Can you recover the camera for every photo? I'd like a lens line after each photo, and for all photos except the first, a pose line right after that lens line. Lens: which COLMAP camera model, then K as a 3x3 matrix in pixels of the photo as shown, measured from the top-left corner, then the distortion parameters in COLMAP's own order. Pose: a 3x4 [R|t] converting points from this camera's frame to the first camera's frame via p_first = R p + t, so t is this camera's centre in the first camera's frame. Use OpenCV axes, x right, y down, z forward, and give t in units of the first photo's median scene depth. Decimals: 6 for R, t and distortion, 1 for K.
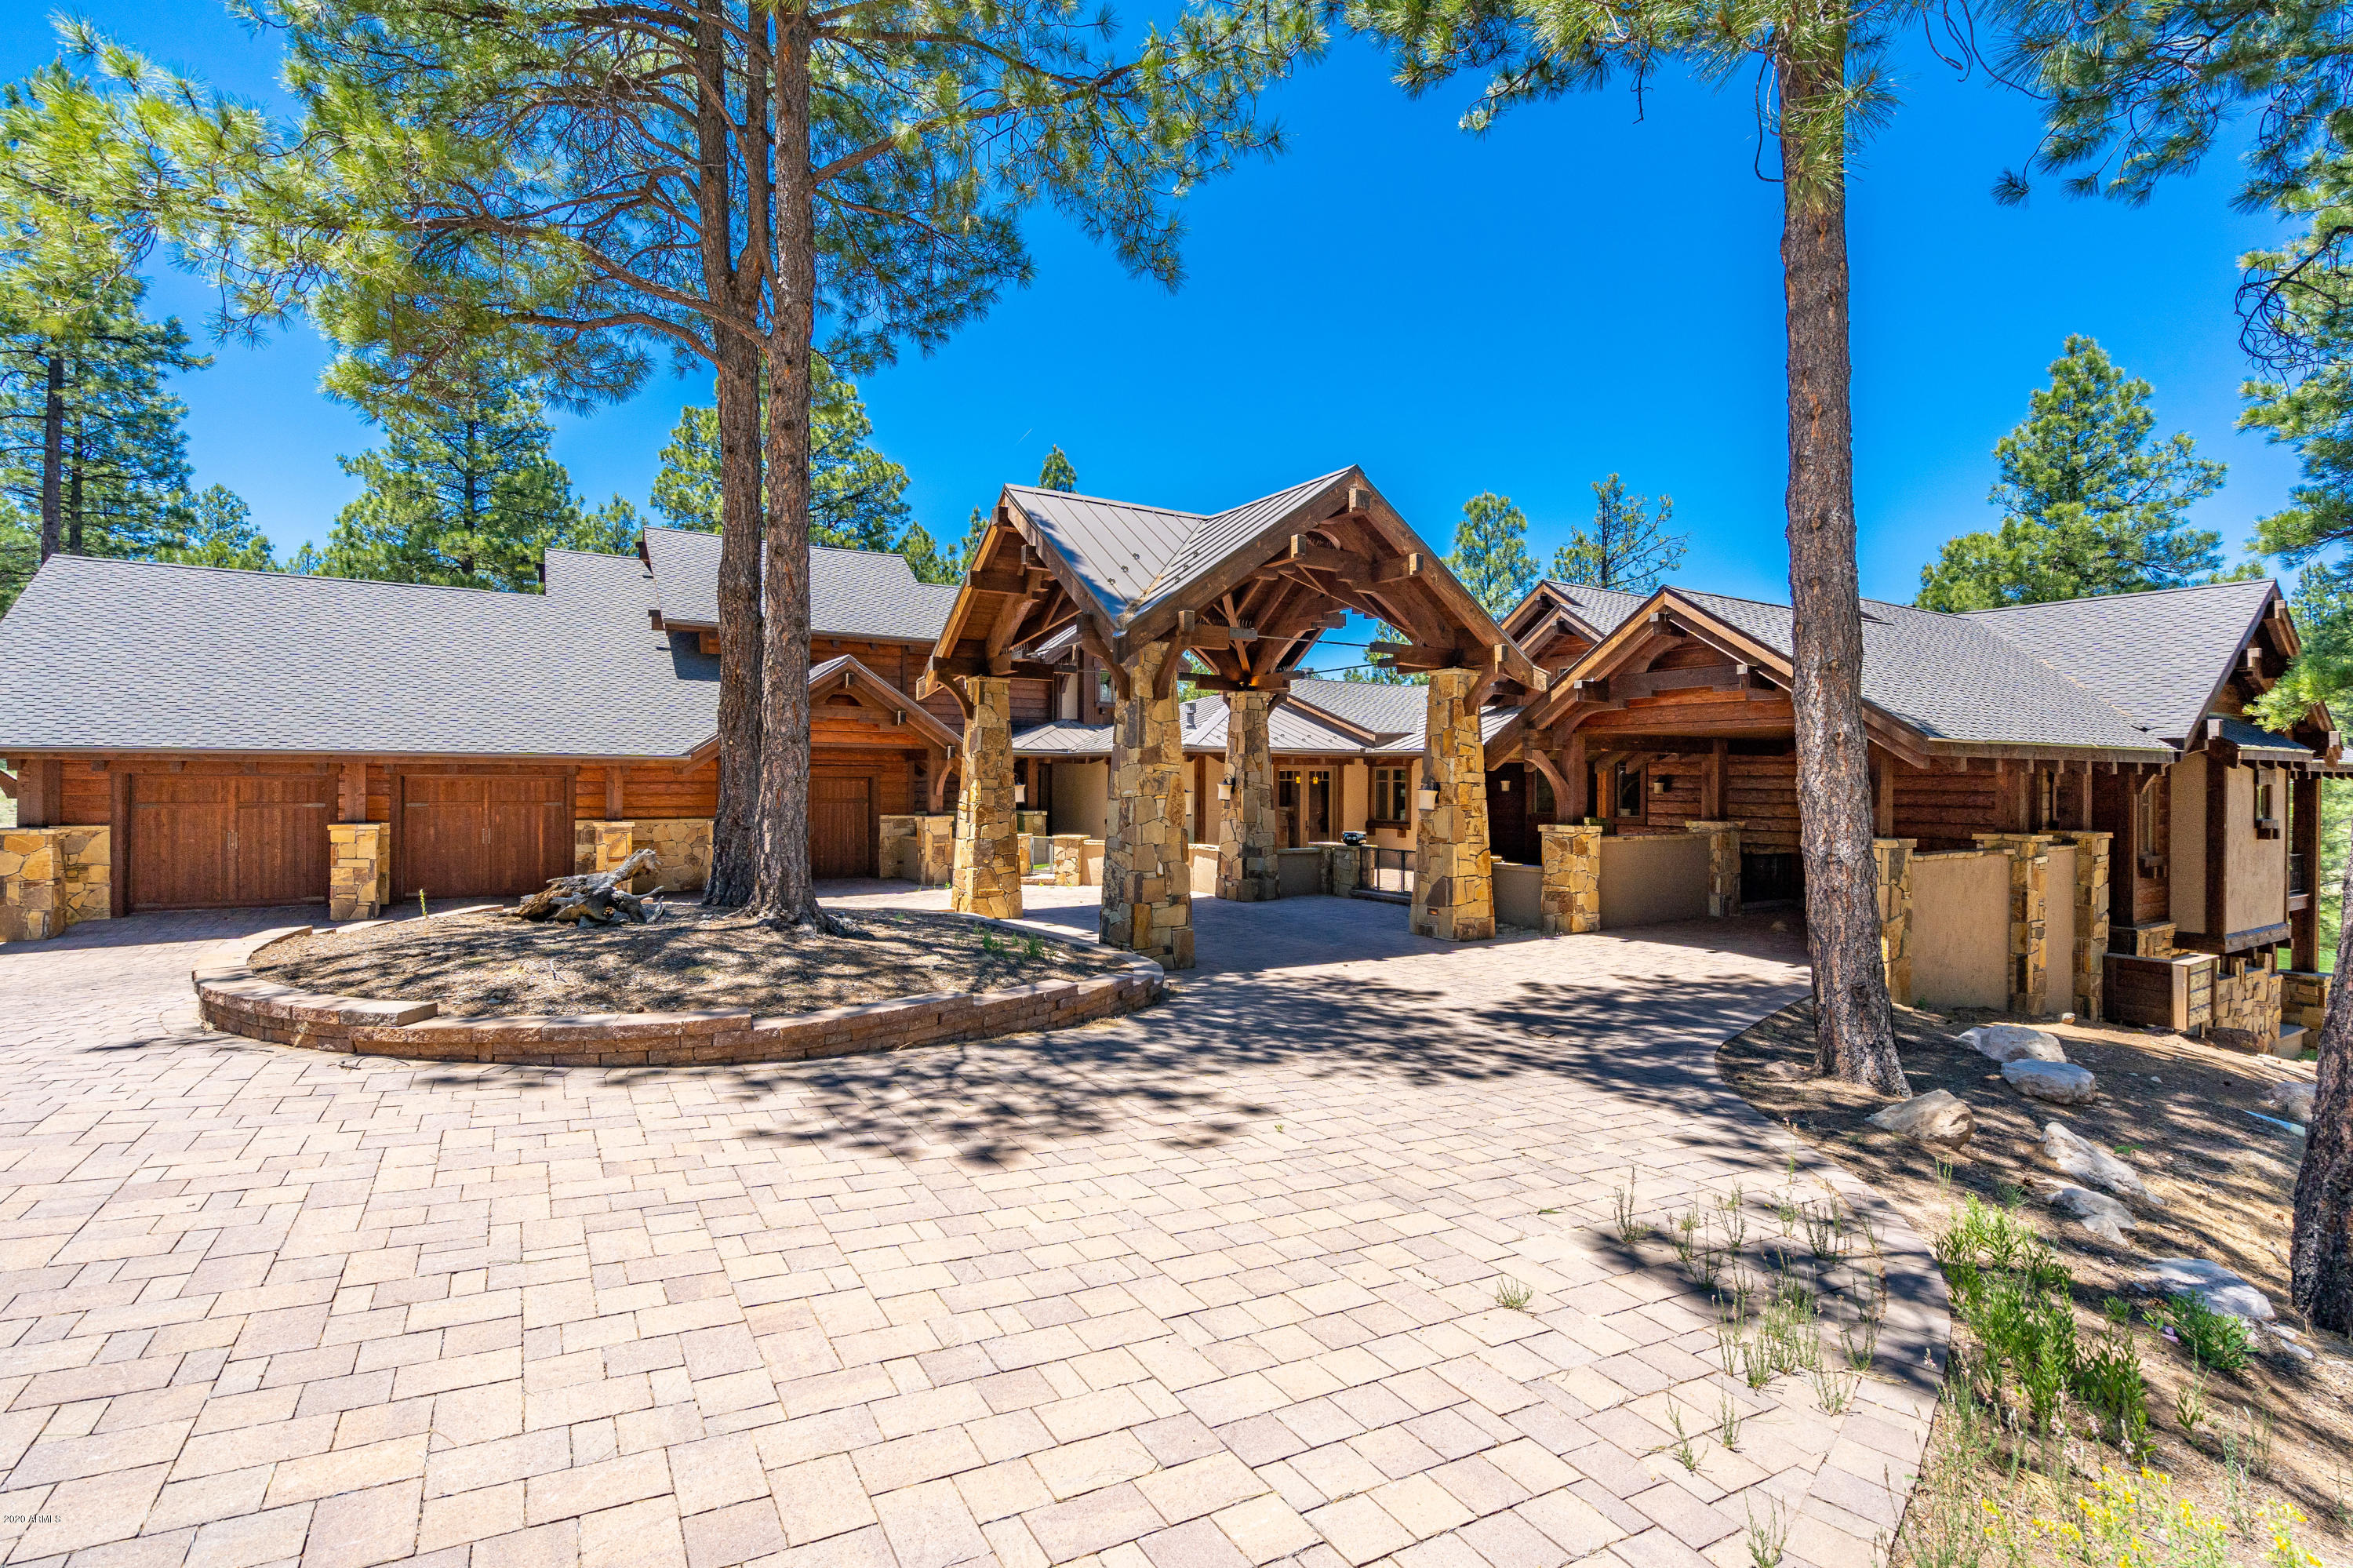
lens RADIAL K [[1053.3, 0, 1163.3], [0, 1053.3, 779.4], [0, 0, 1]] dist [-0.003088, -0.000680]
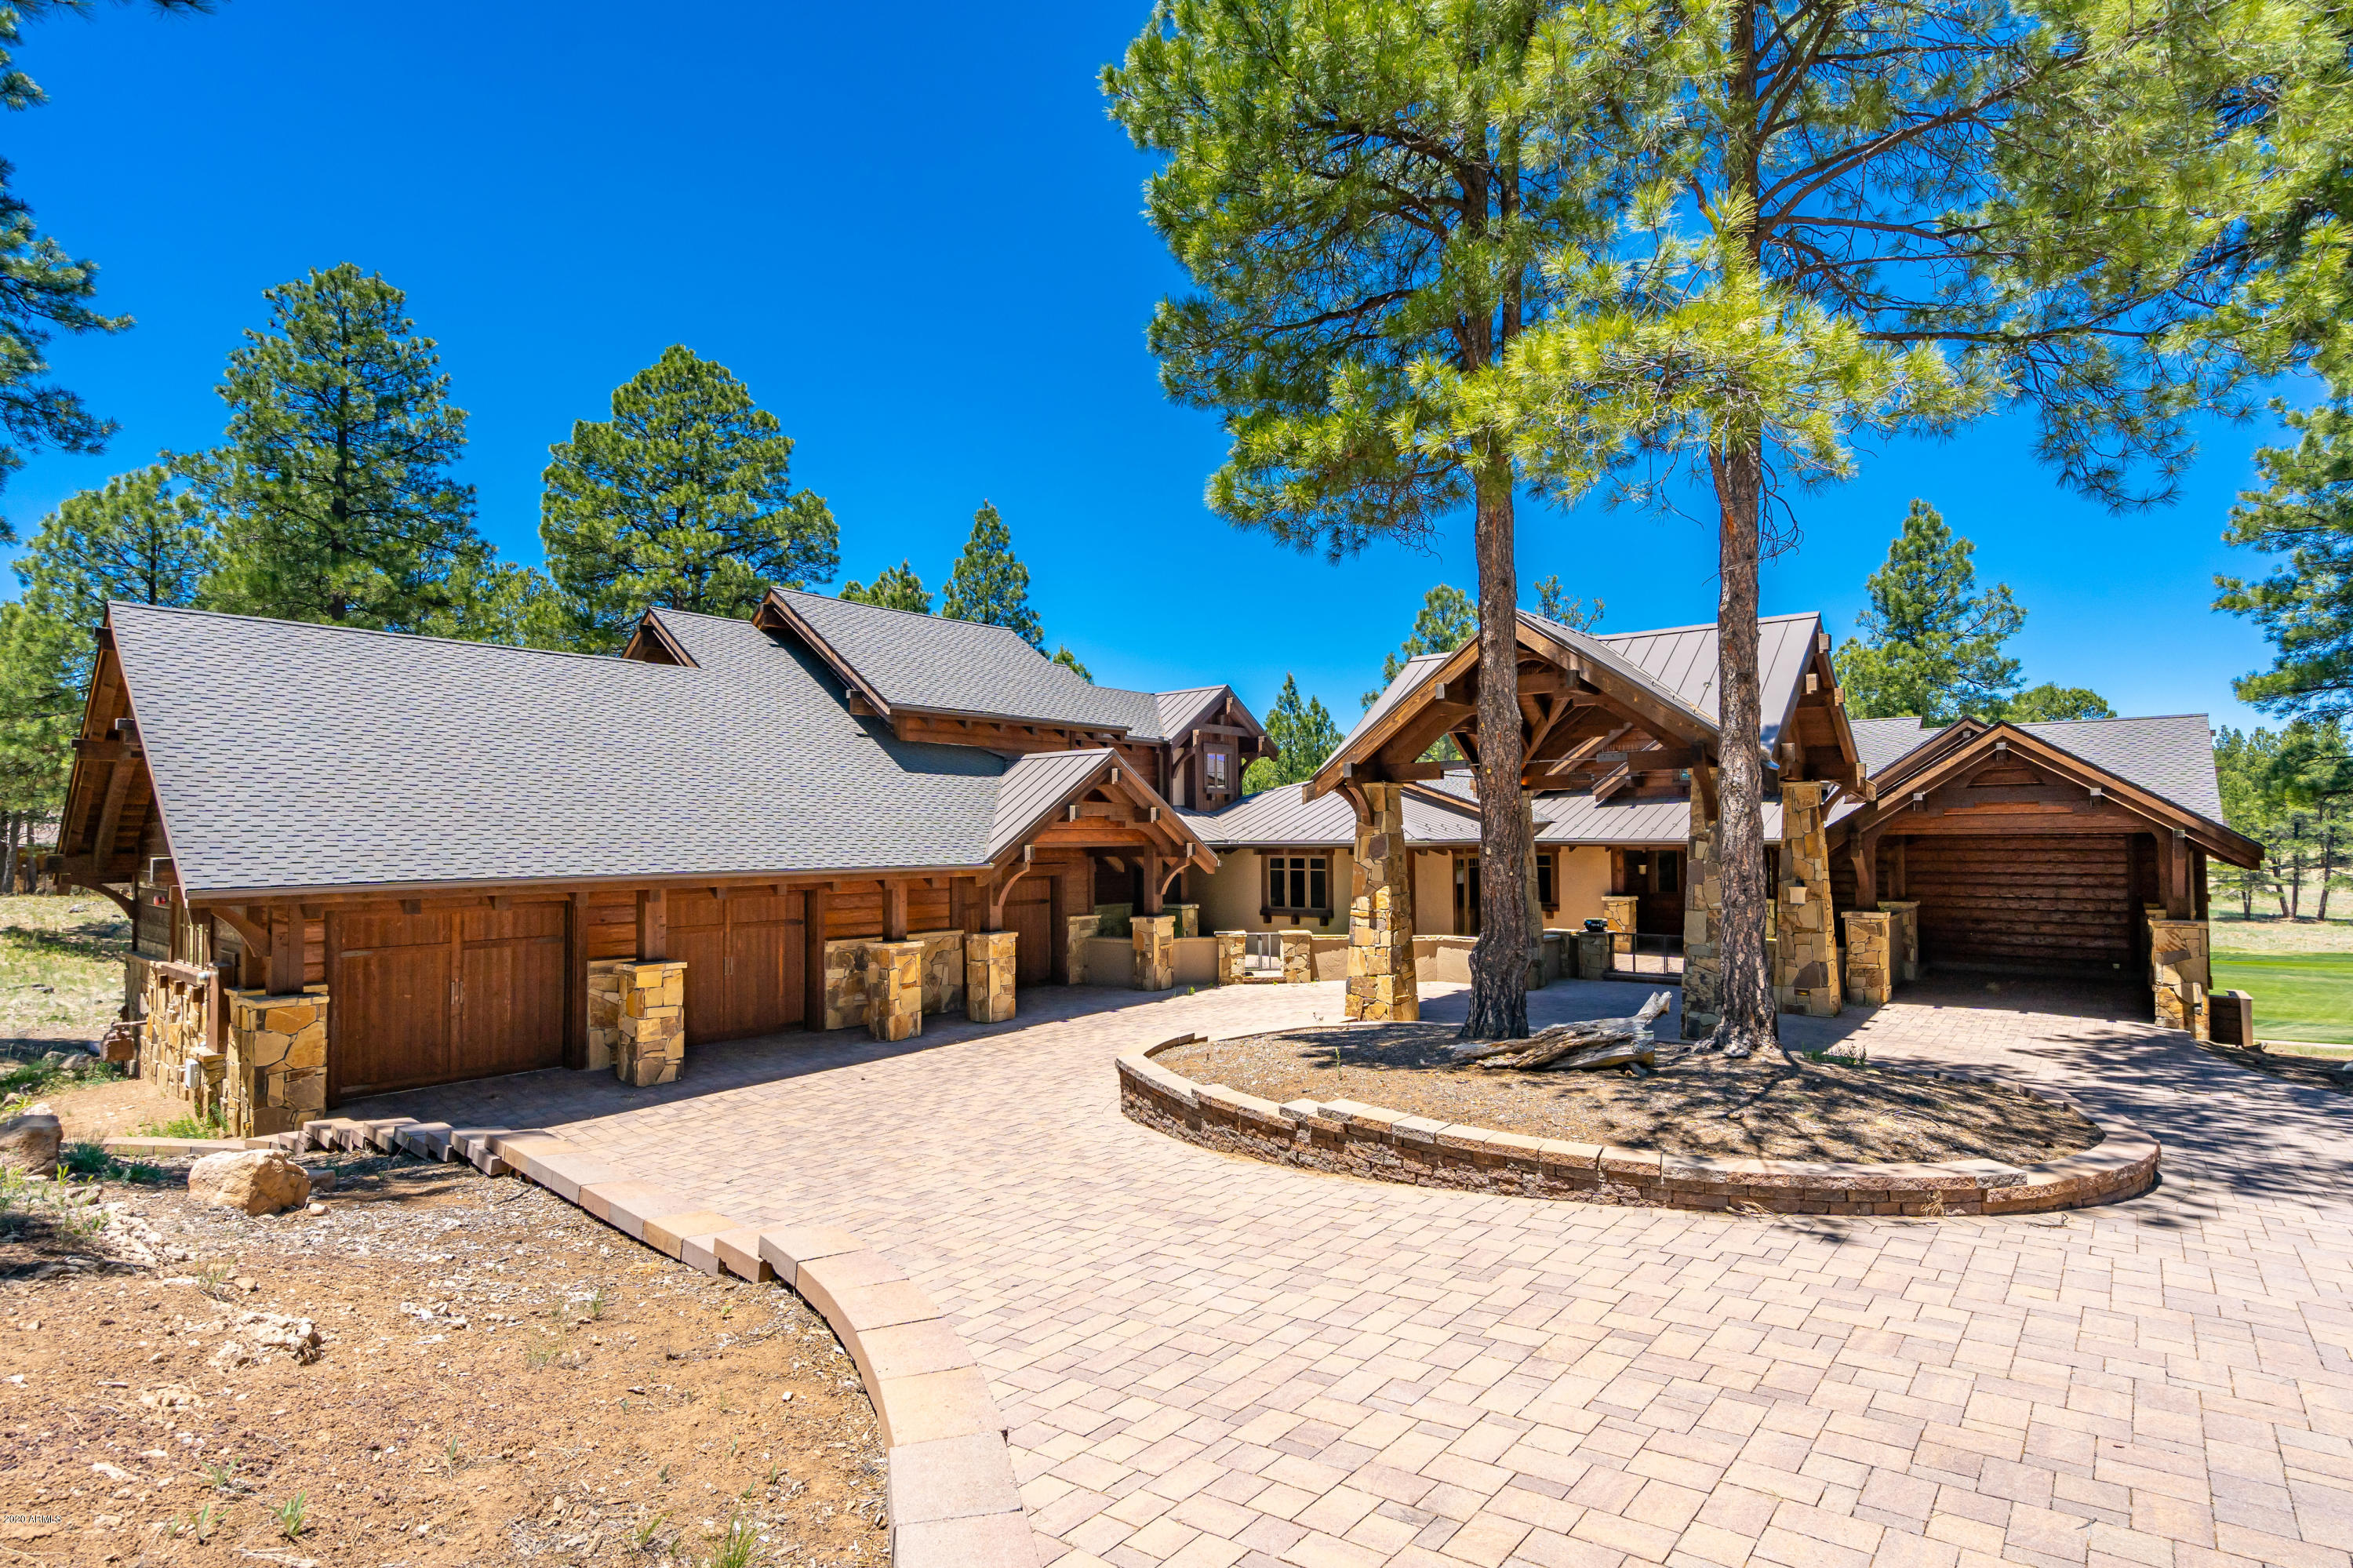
lens RADIAL K [[1101.7, 0, 1211.9], [0, 1101.7, 815.1], [0, 0, 1]] dist [-0.008614, -0.000114]
pose [[0.943204, -0.008596, 0.332103, -0.650228], [0.015753, 0.999698, -0.018865, -0.048116], [-0.331840, 0.023026, 0.943054, 0.066875]]
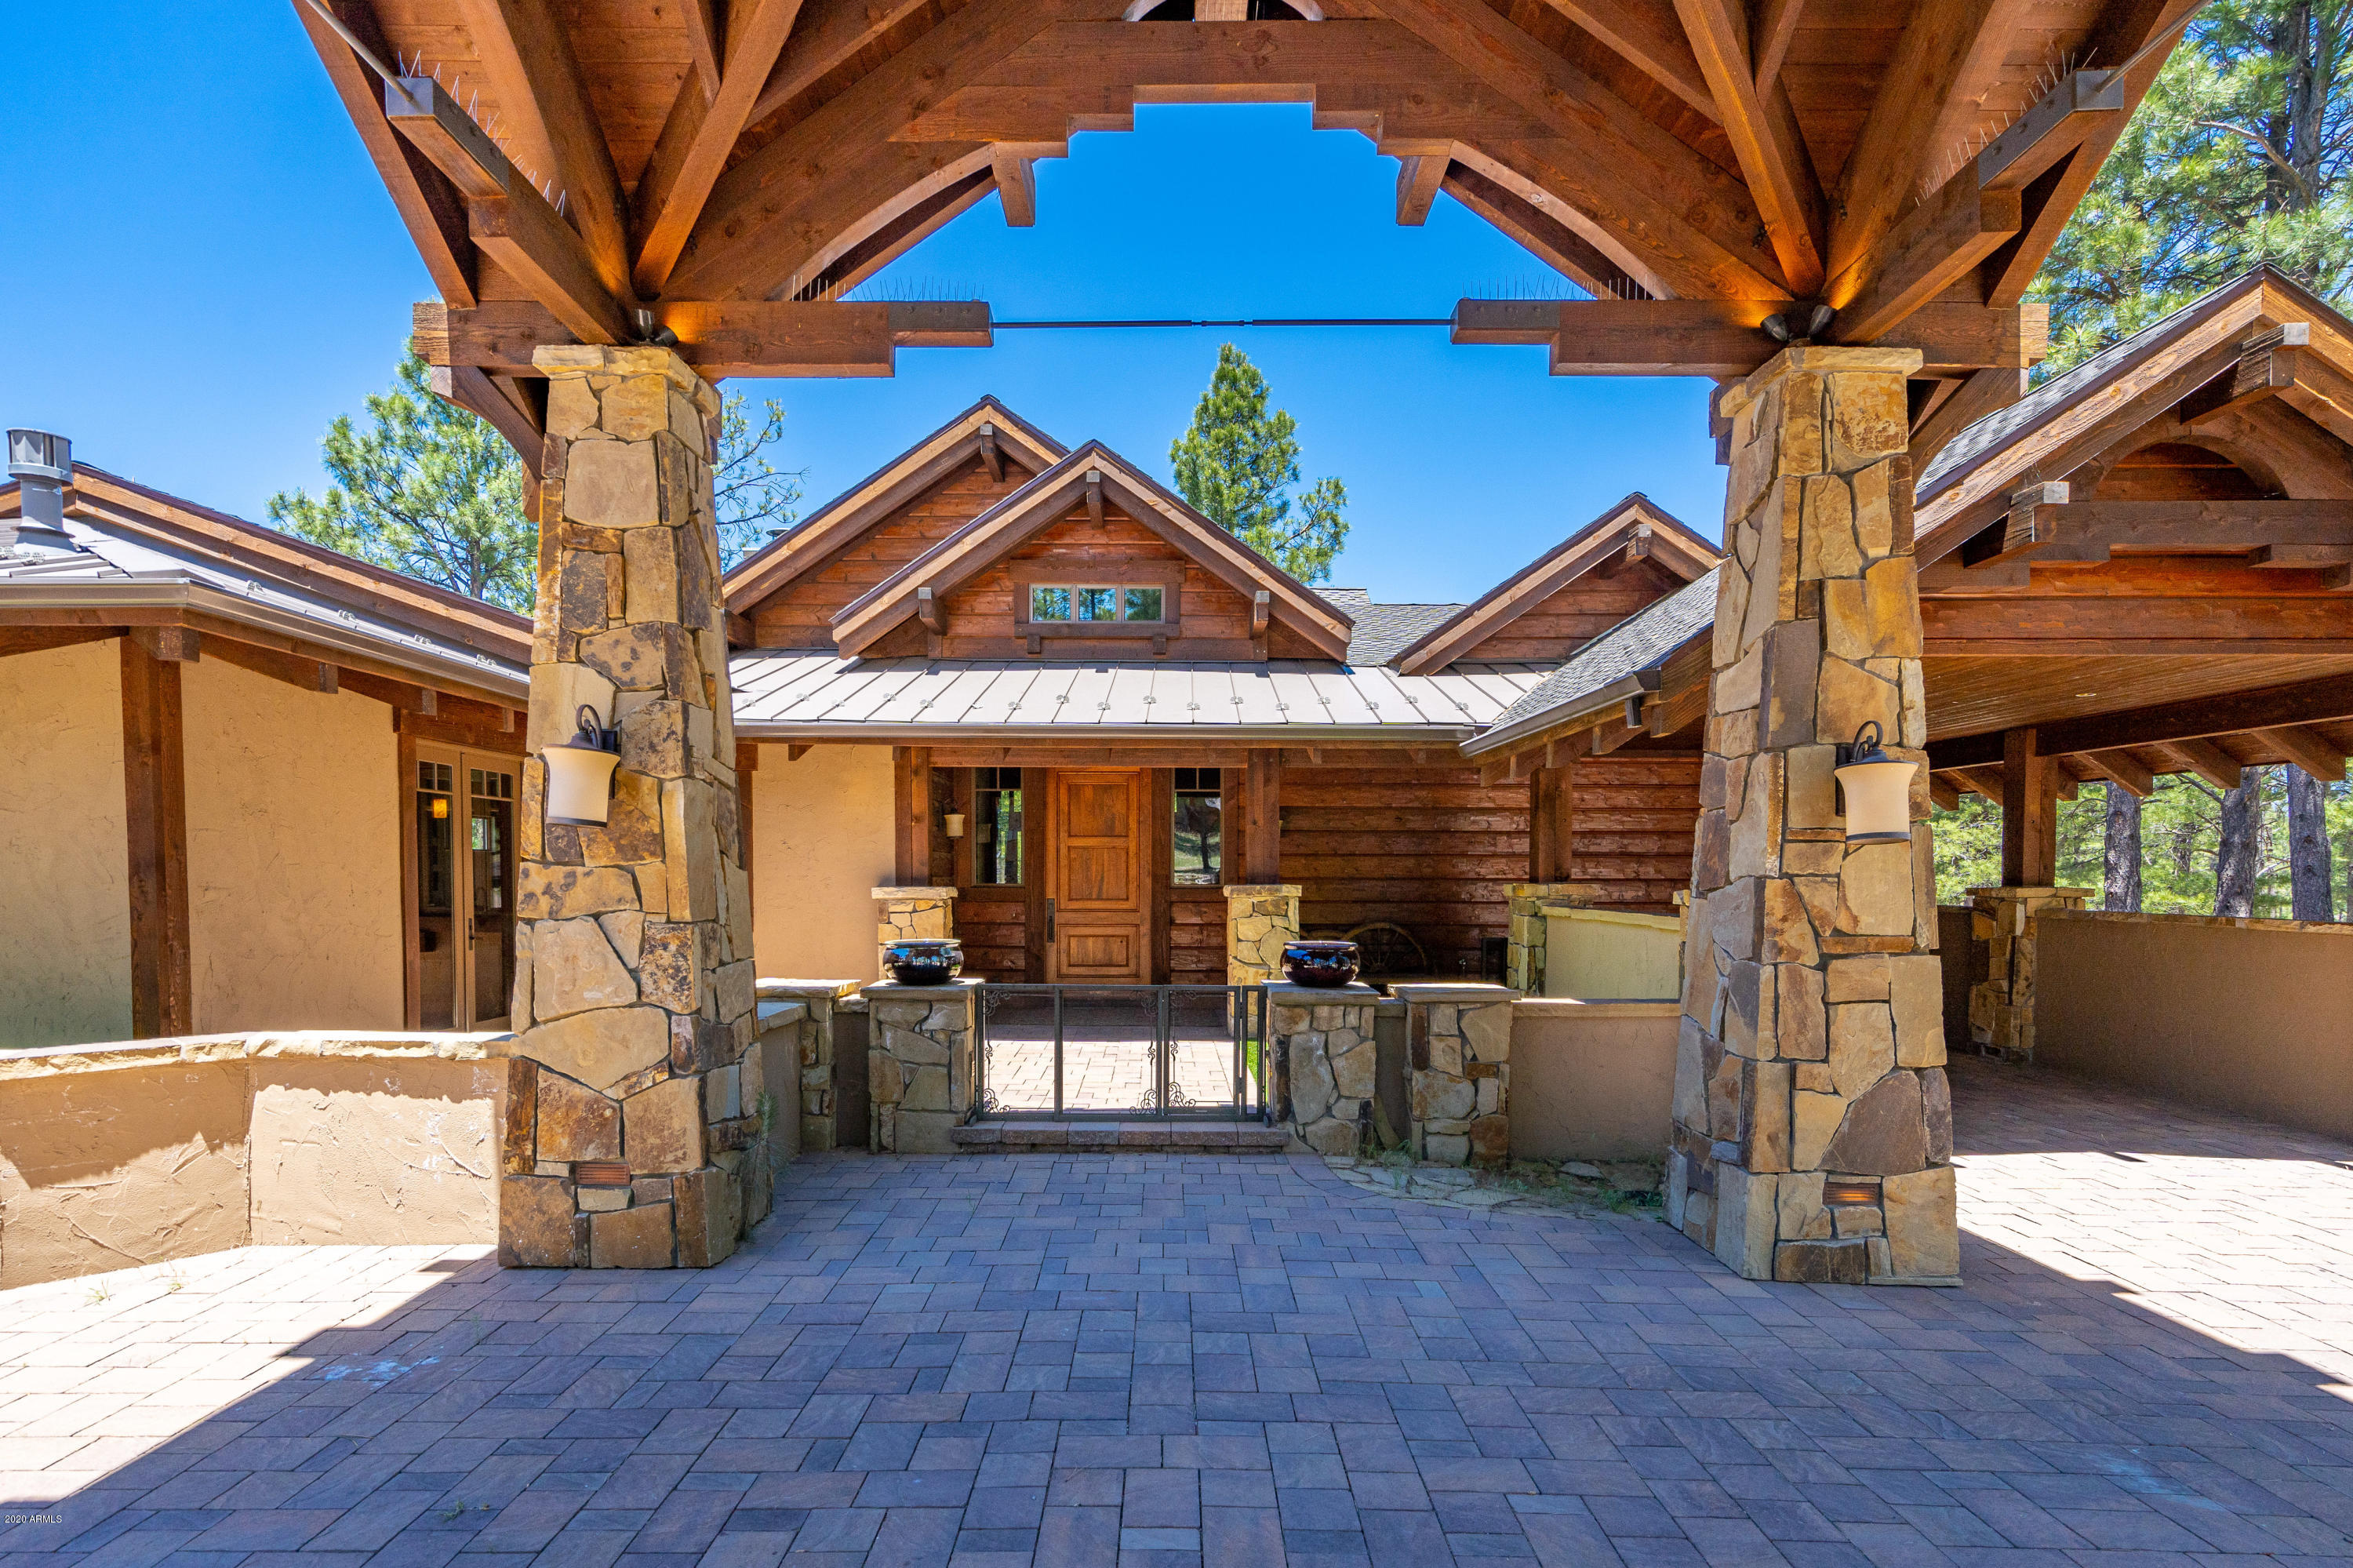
lens RADIAL K [[1222.0, 0, 1156.4], [0, 1222.0, 913.0], [0, 0, 1]] dist [0.004133, 0.000755]
pose [[0.520981, -0.032993, 0.852931, -0.108771], [0.000179, 0.999257, 0.038544, 0.031642], [-0.853568, -0.019928, 0.520600, 0.858106]]
